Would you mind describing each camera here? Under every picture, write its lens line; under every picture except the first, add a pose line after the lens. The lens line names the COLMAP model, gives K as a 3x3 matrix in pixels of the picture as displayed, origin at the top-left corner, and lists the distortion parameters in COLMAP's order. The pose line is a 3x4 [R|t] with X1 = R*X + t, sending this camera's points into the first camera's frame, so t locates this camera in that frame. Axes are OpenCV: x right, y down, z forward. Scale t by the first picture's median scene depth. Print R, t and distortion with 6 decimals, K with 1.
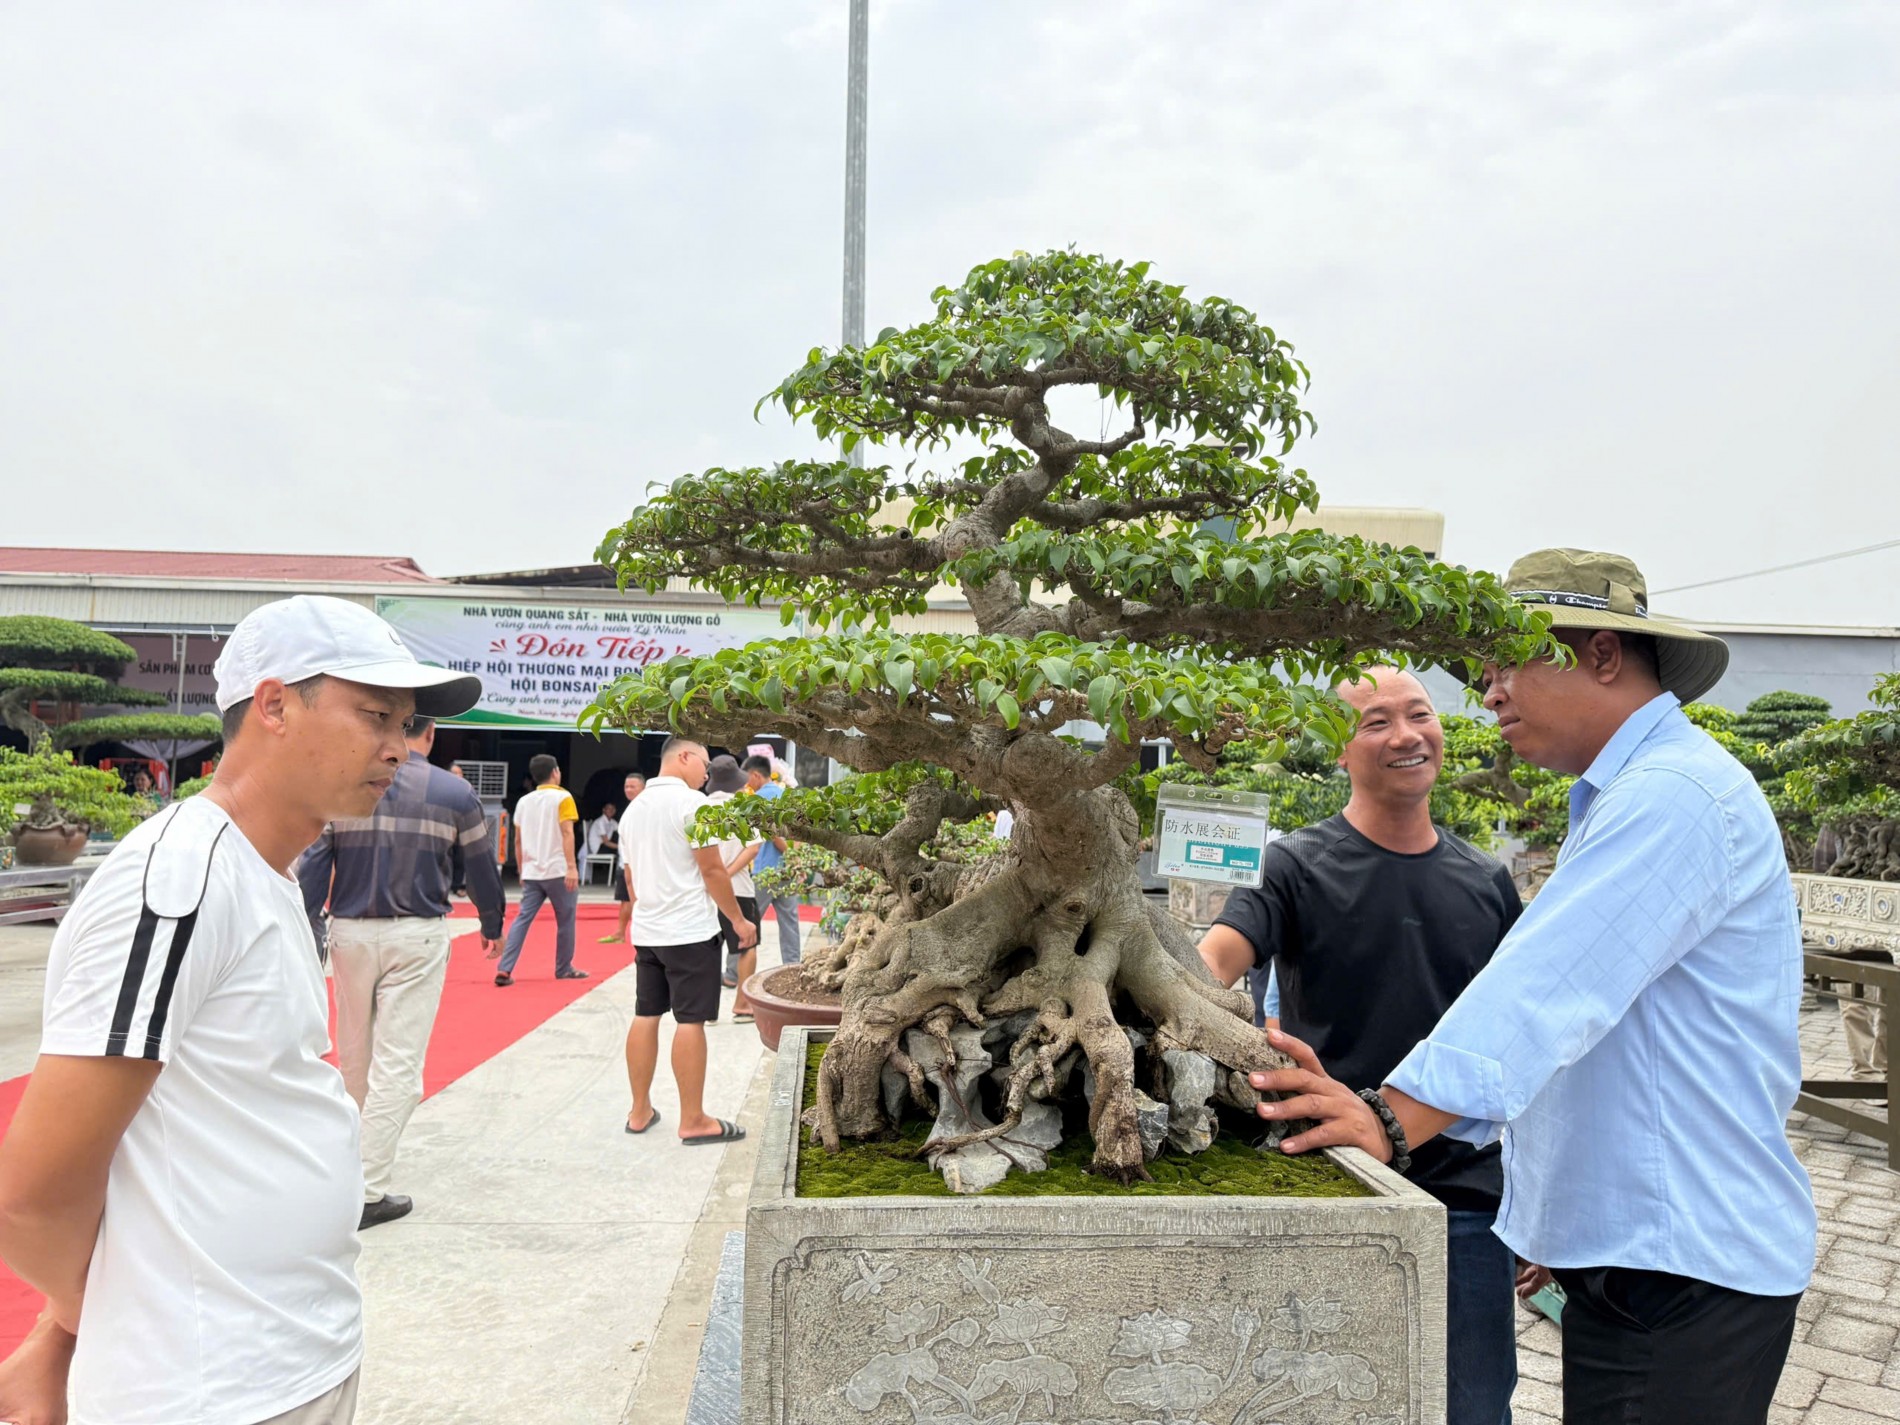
lens RADIAL K [[1308.1, 0, 950.0], [0, 1308.1, 712.5], [0, 0, 1]] dist [0.060997, -0.143143]
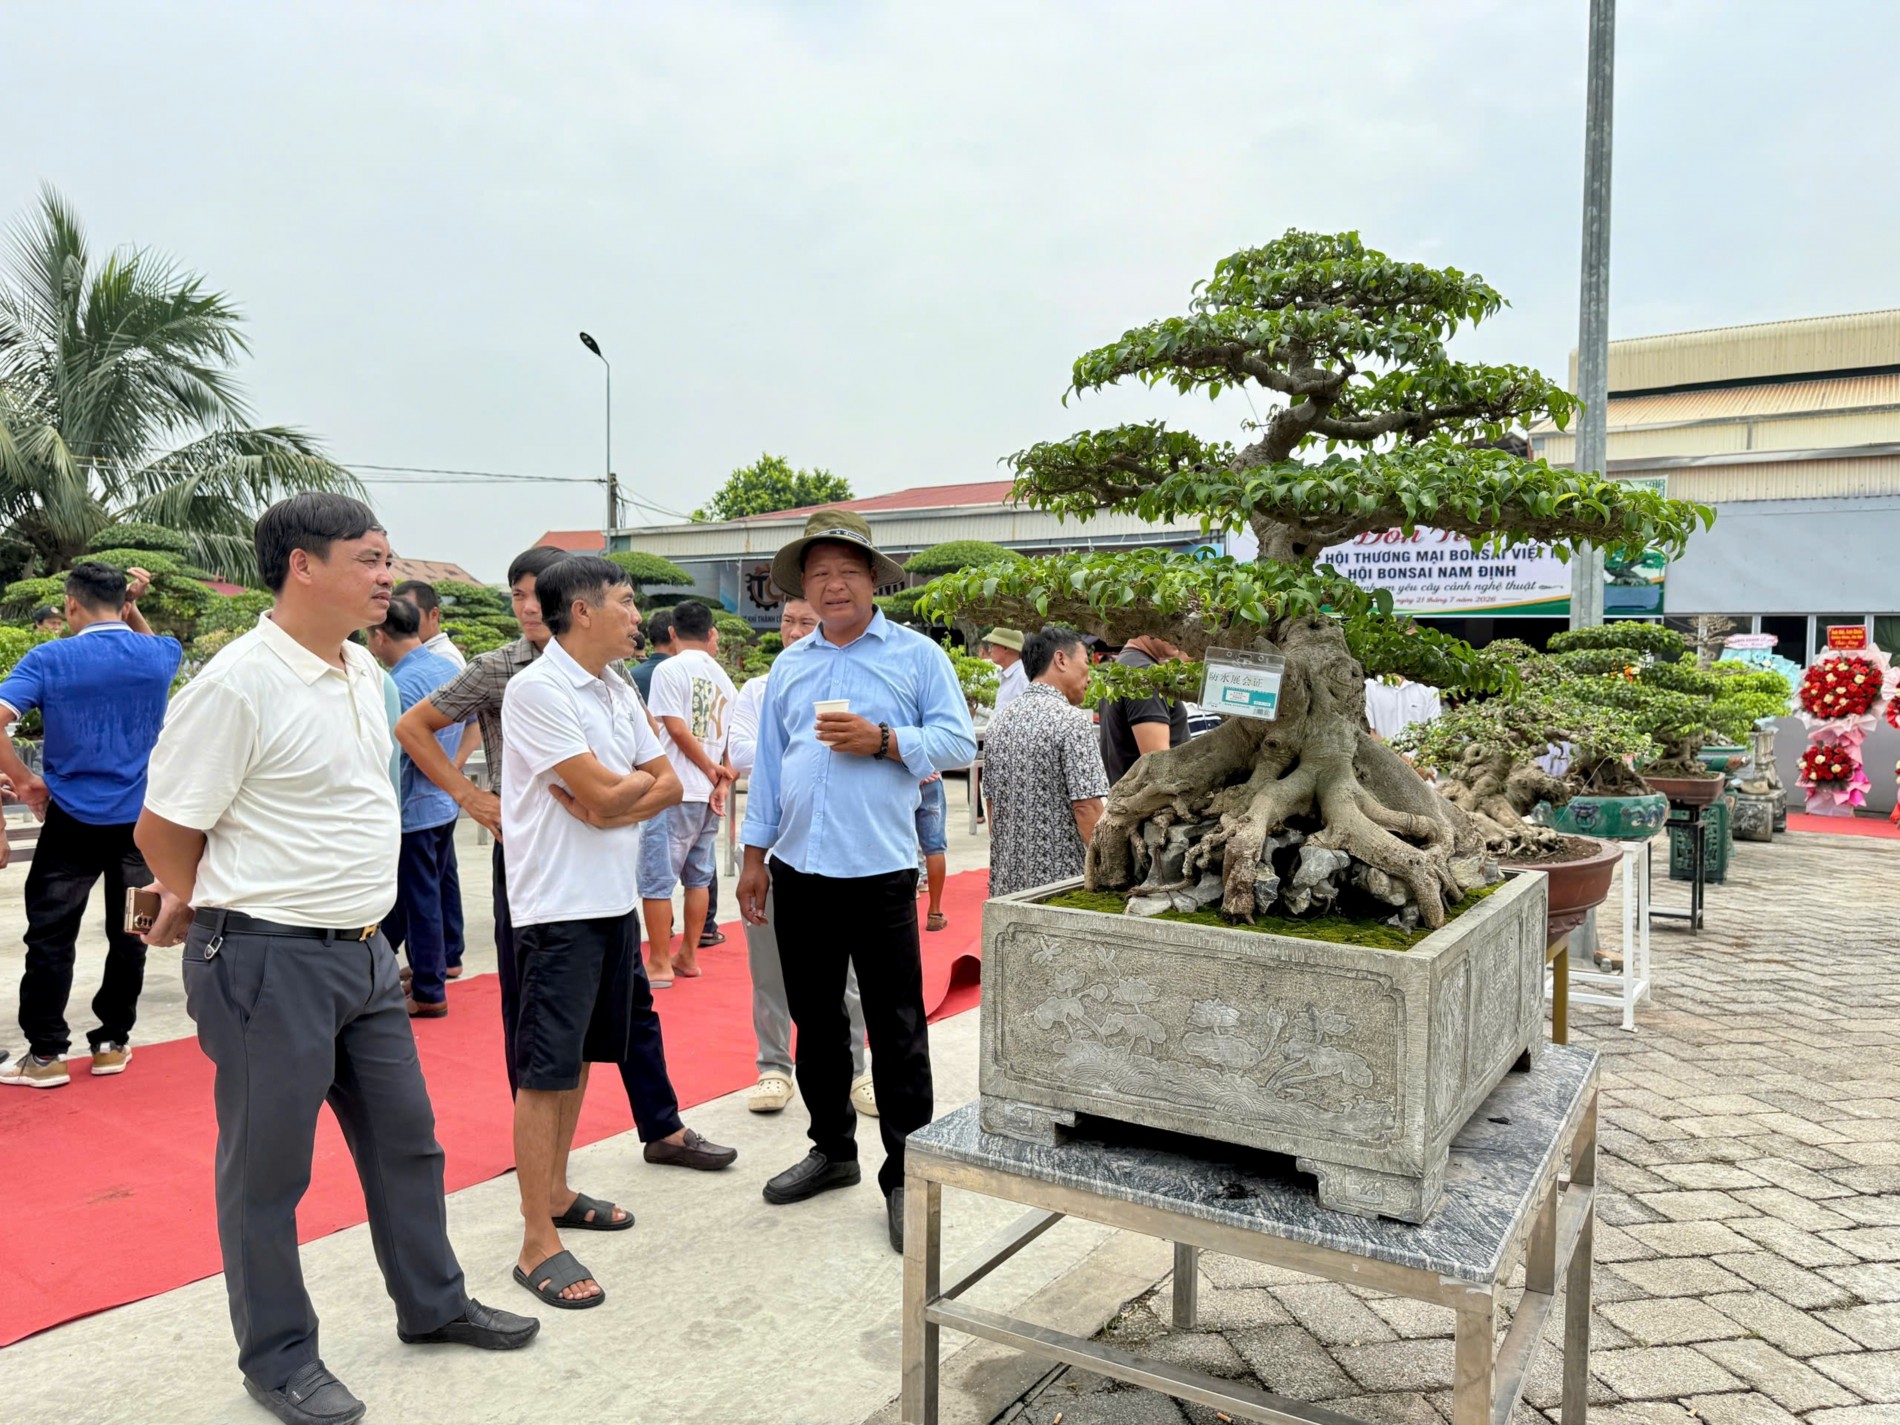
lens RADIAL K [[1353.5, 0, 950.0], [0, 1353.5, 712.5], [0, 0, 1]] dist [0.065836, -0.059900]
pose [[0.789954, 0.007997, -0.613113, 0.847361], [0.042511, 0.996795, 0.067775, 0.009462], [0.611690, -0.079603, 0.787082, -0.374593]]
